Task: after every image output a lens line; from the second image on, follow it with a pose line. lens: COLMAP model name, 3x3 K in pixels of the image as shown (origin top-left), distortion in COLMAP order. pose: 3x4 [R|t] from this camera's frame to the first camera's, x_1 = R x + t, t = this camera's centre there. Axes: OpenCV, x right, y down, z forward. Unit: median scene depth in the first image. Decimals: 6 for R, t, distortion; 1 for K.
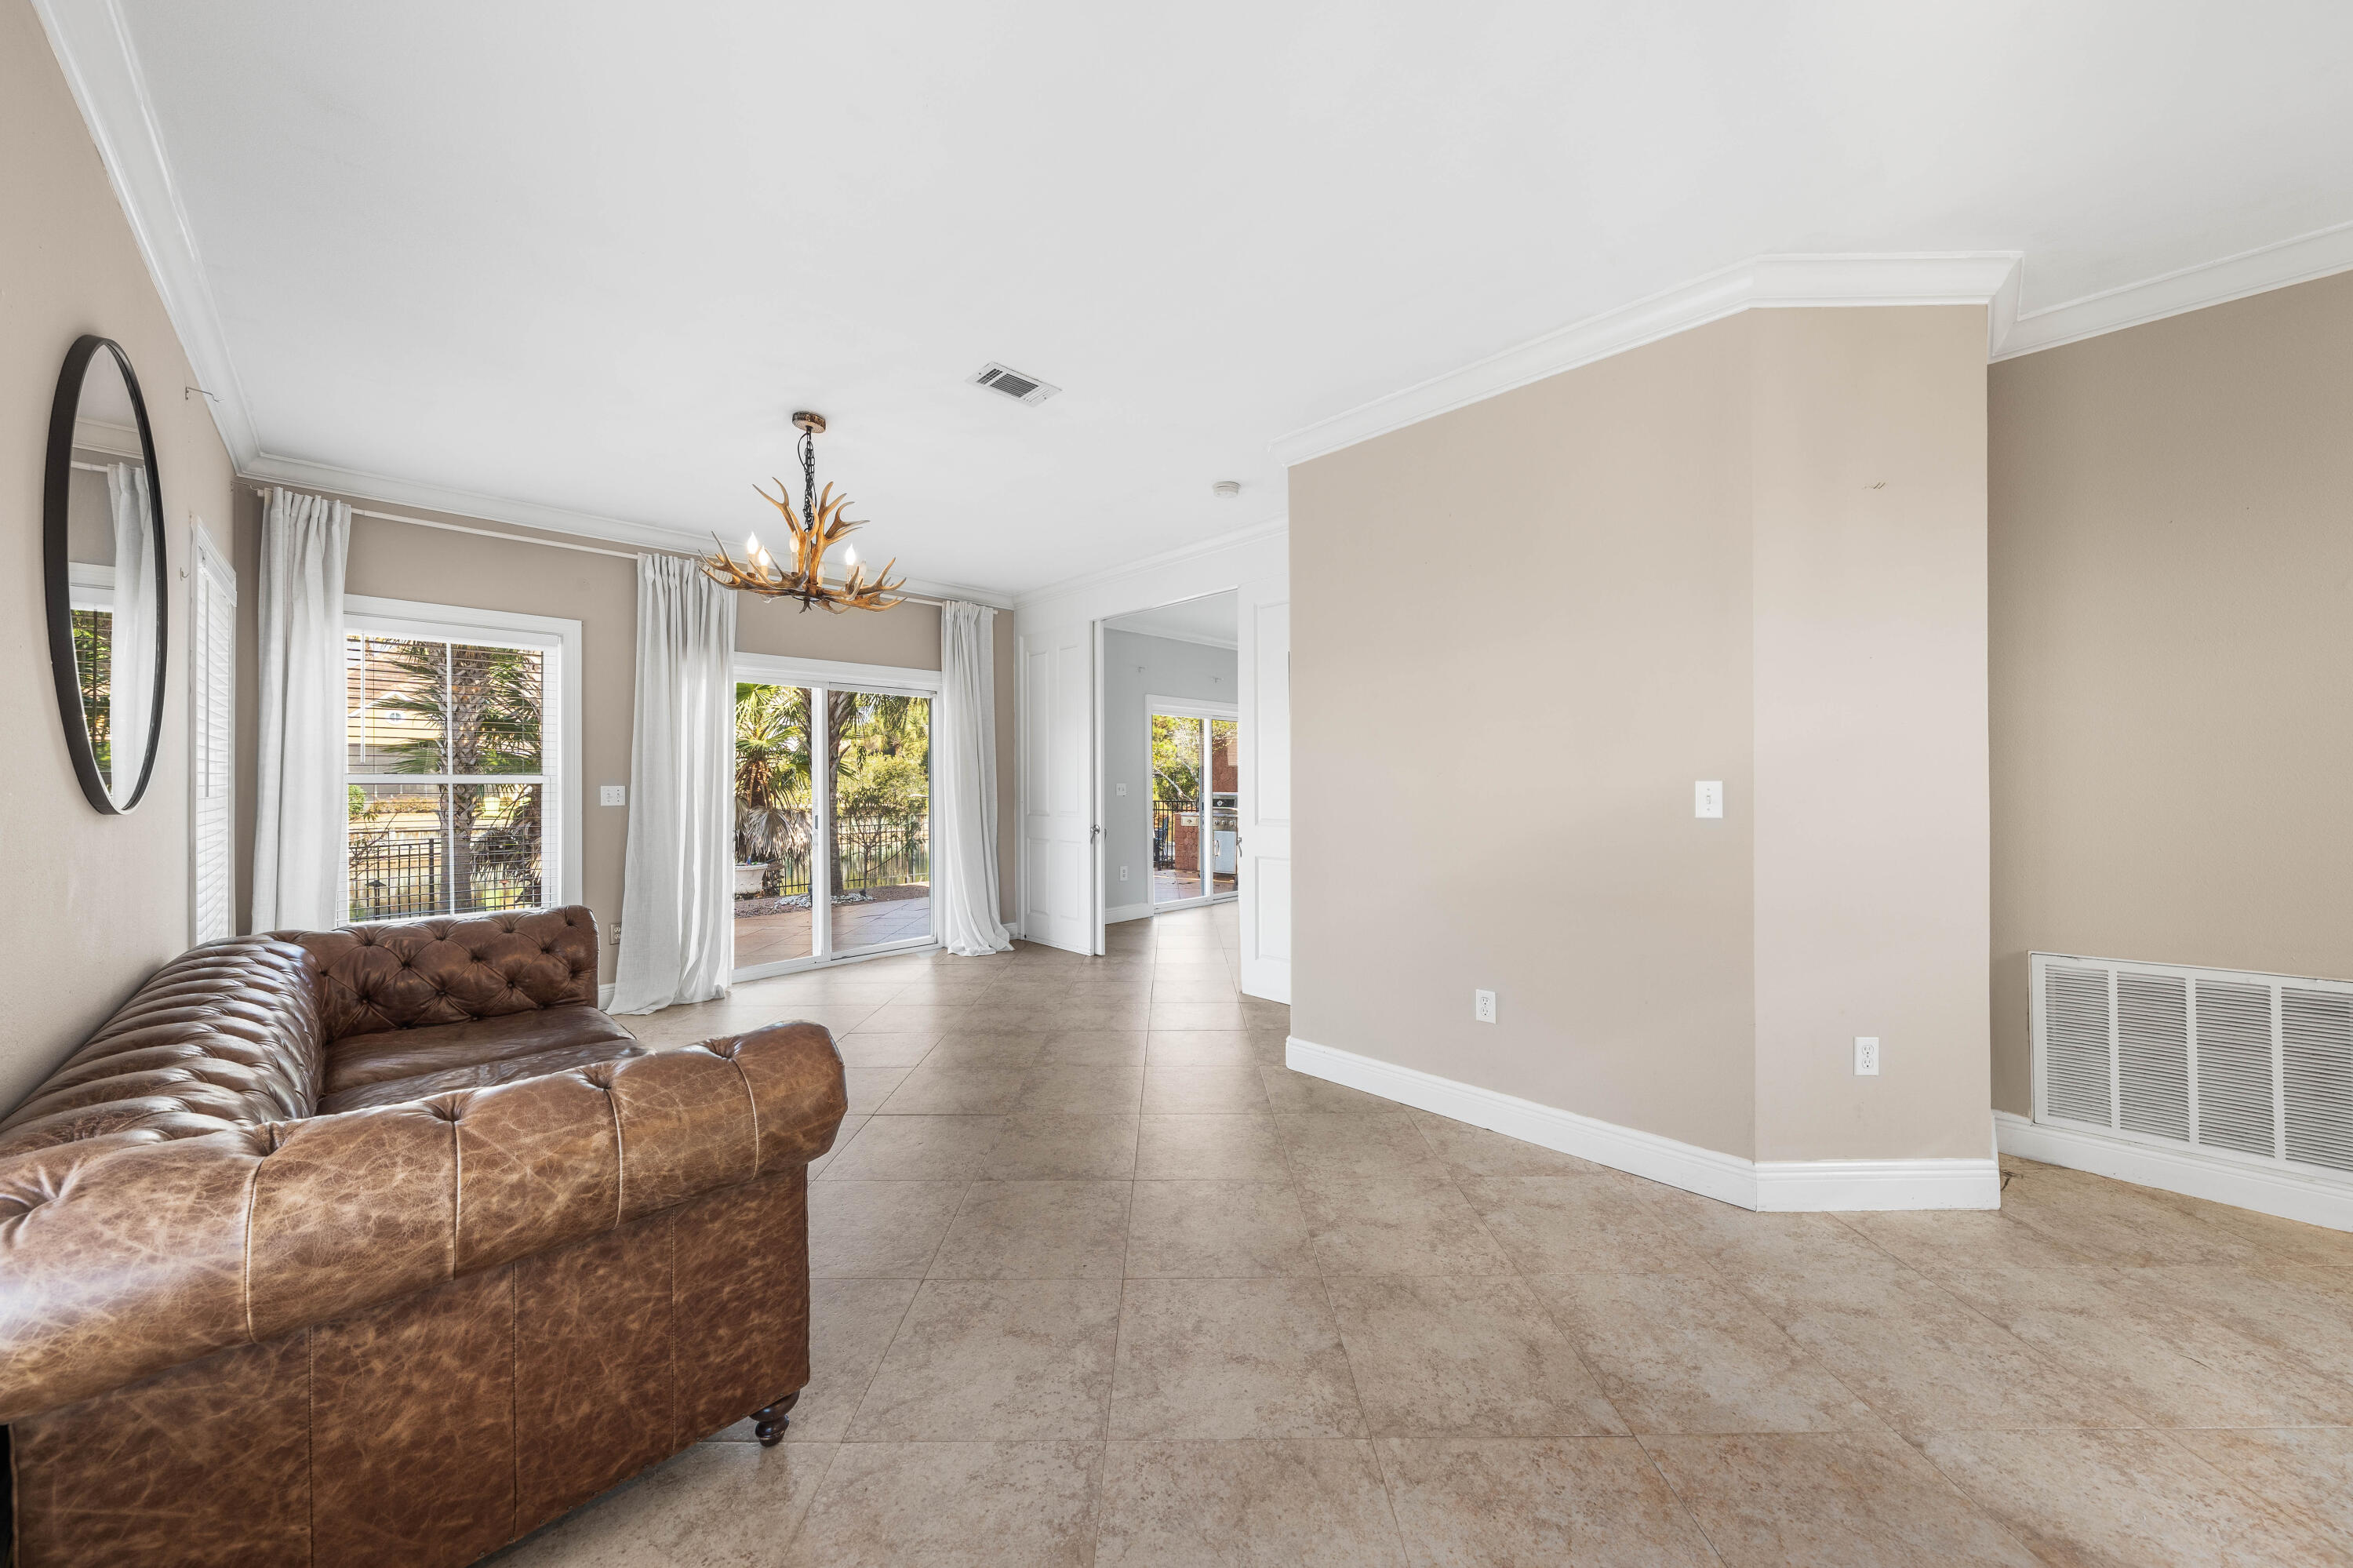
lens RADIAL K [[810.6, 0, 1176.5], [0, 810.6, 784.0], [0, 0, 1]] dist [-0.000013, 0.000006]
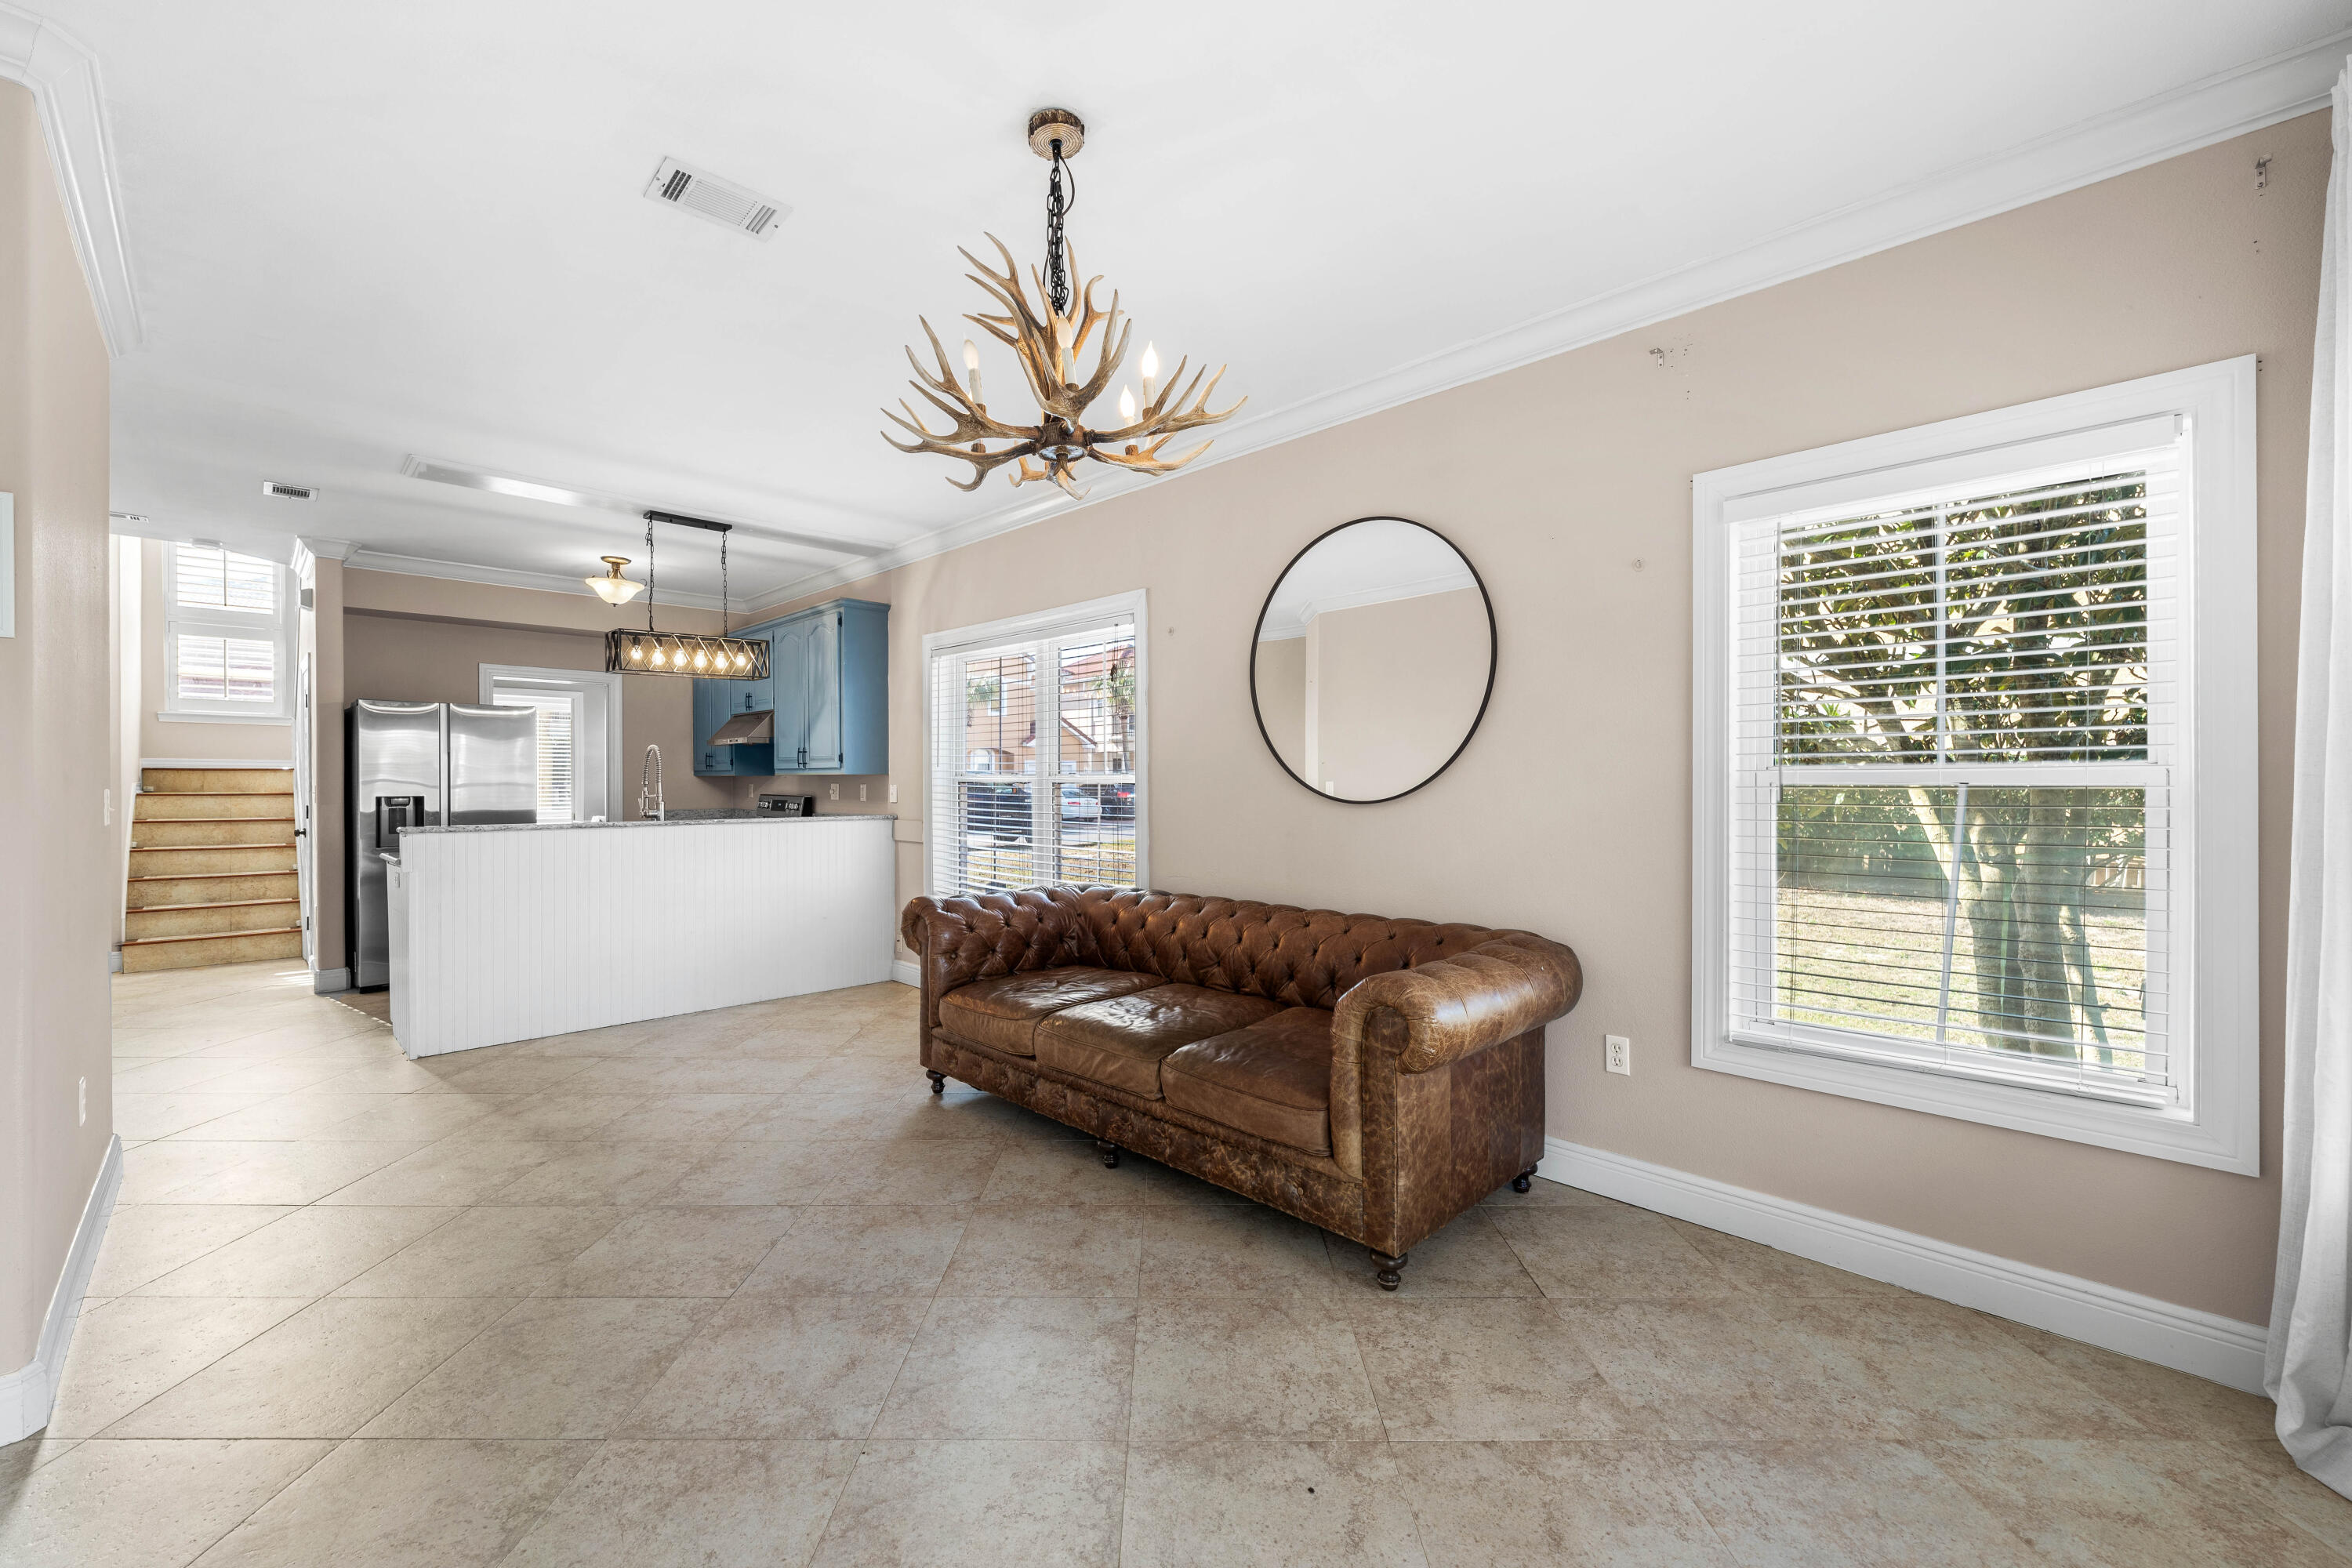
lens RADIAL K [[939.3, 0, 1176.0], [0, 939.3, 784.0], [0, 0, 1]] dist [0.000458, 0.000024]
pose [[-0.999992, 0.003977, -0.000686, -0.598773], [0.003974, 0.999984, 0.003937, -0.009321], [0.000702, 0.003935, -0.999992, 1.843256]]
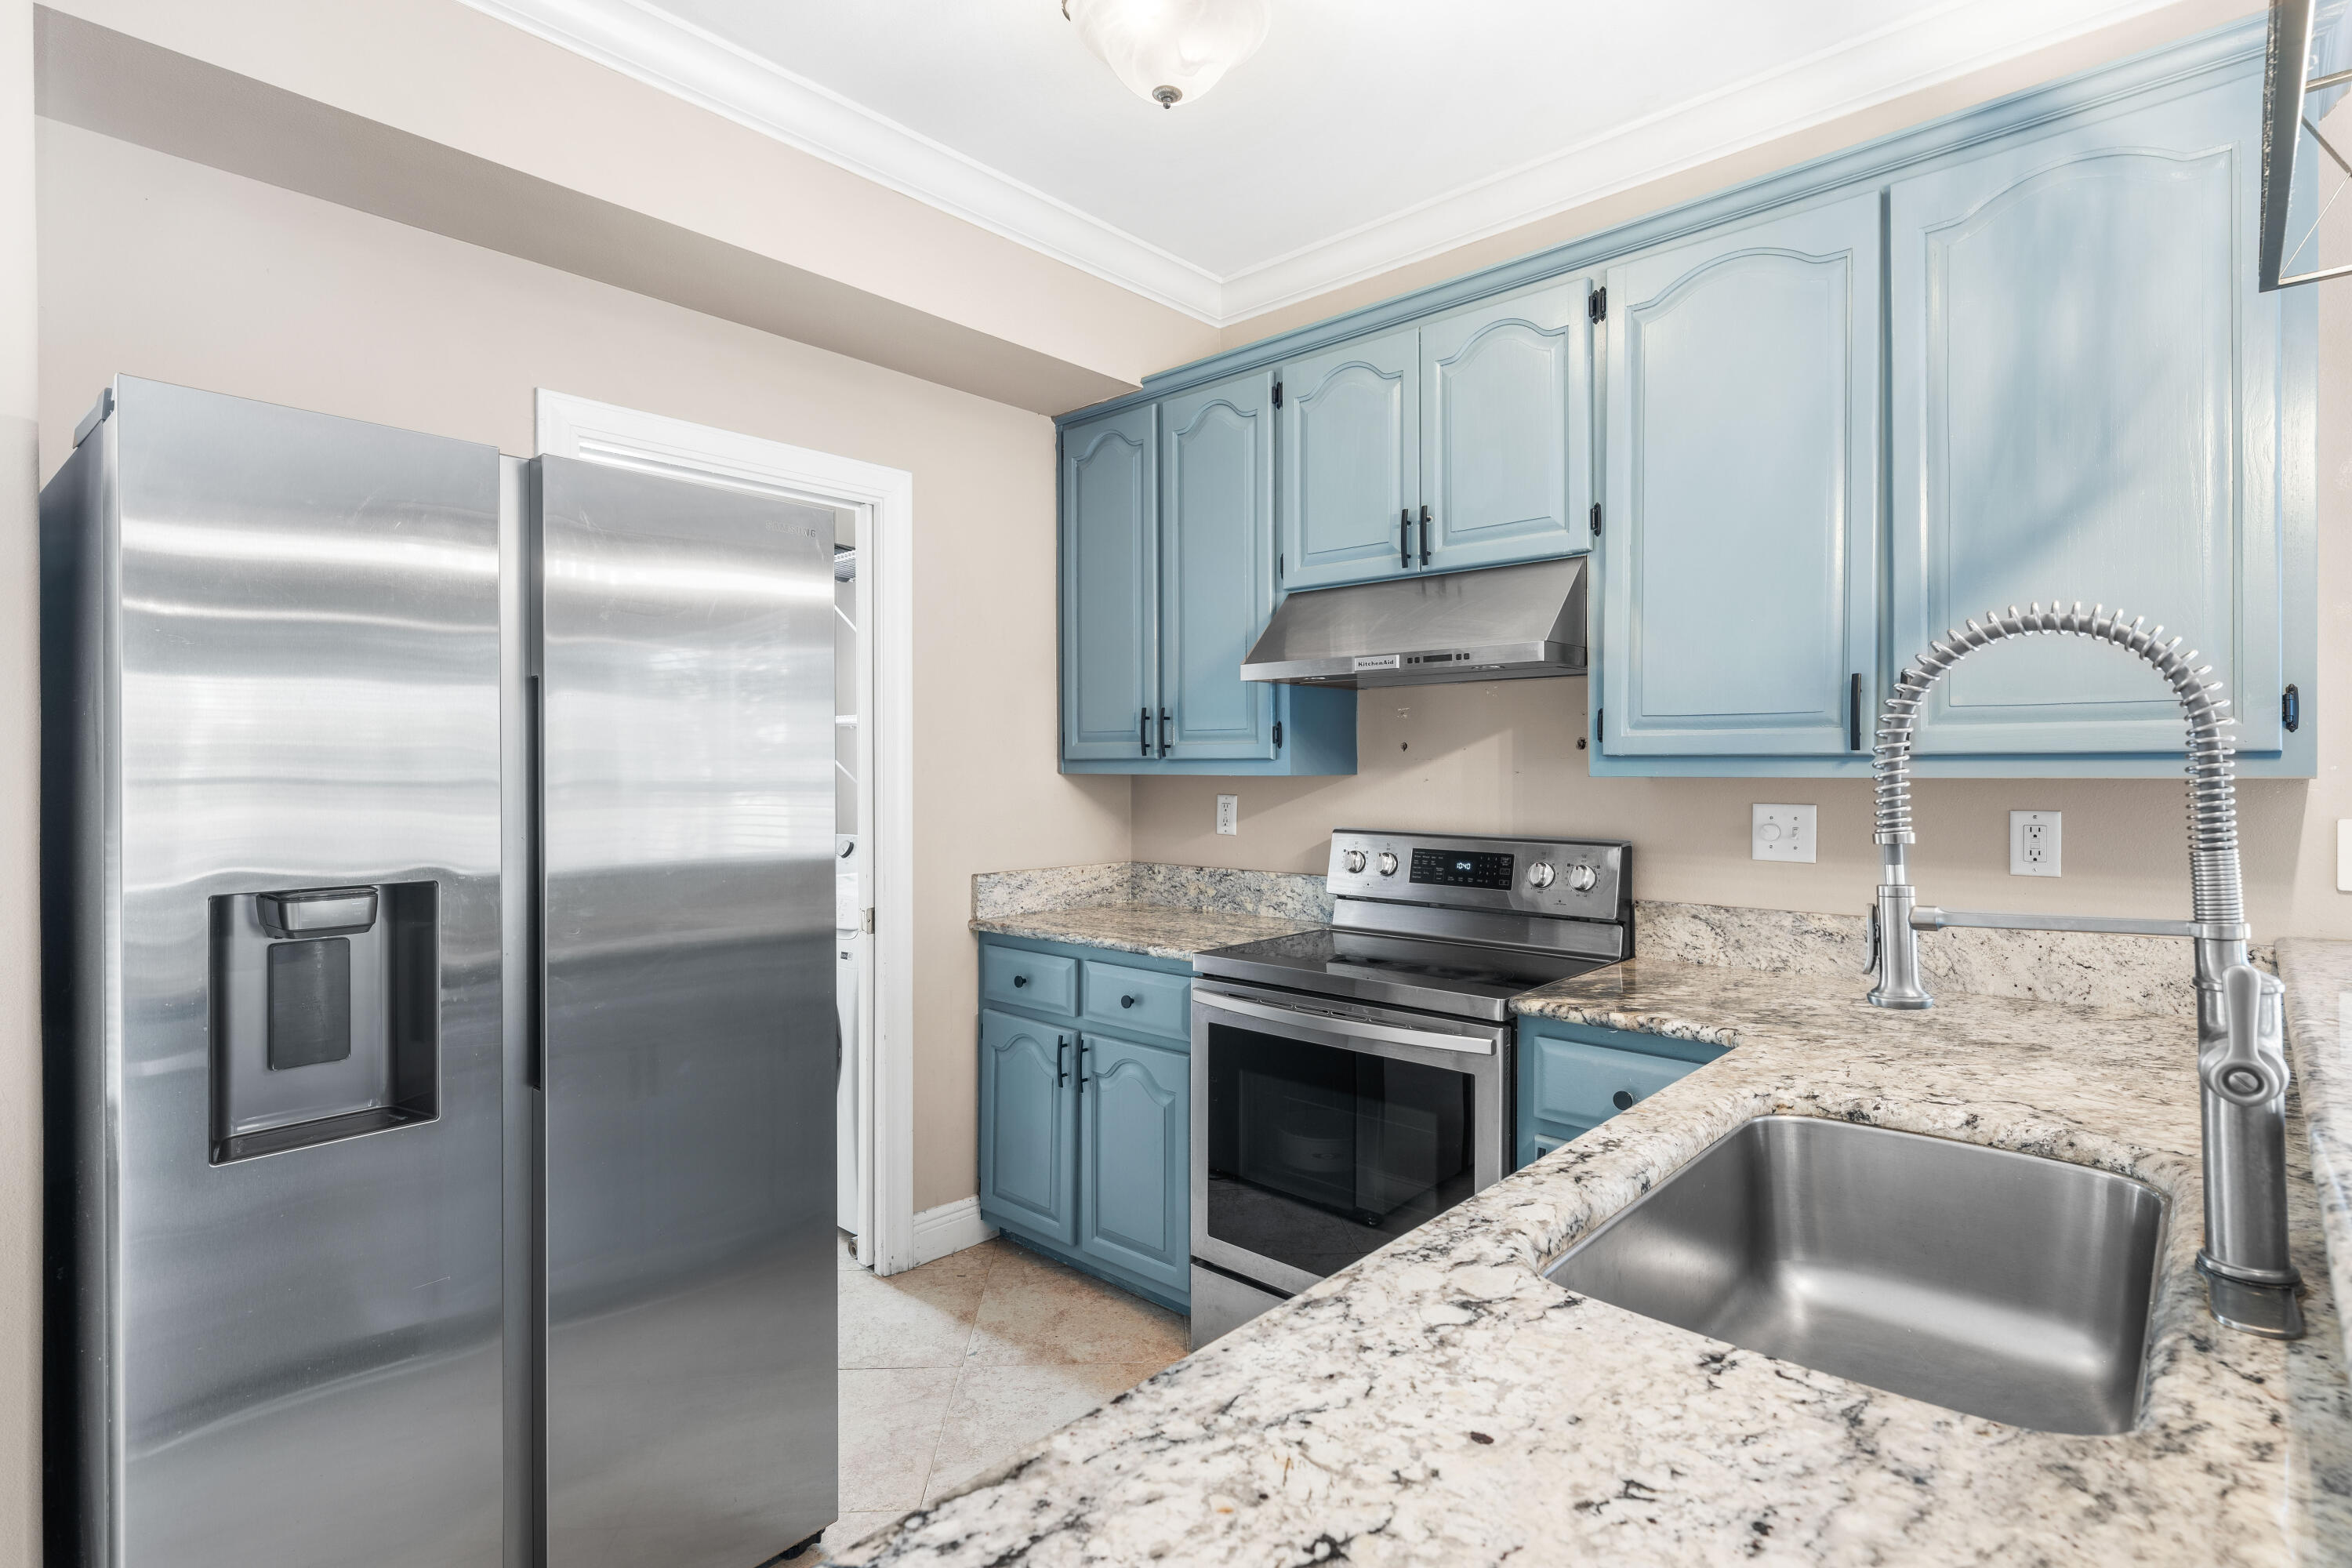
lens RADIAL K [[1150.0, 0, 1178.1], [0, 1150.0, 777.8], [0, 0, 1]] dist [0.004381, 0.000566]
pose [[-0.999133, 0.003297, -0.041507, 0.680826], [0.003161, 0.999989, 0.003351, -0.025702], [0.041517, 0.003217, -0.999133, 0.376437]]
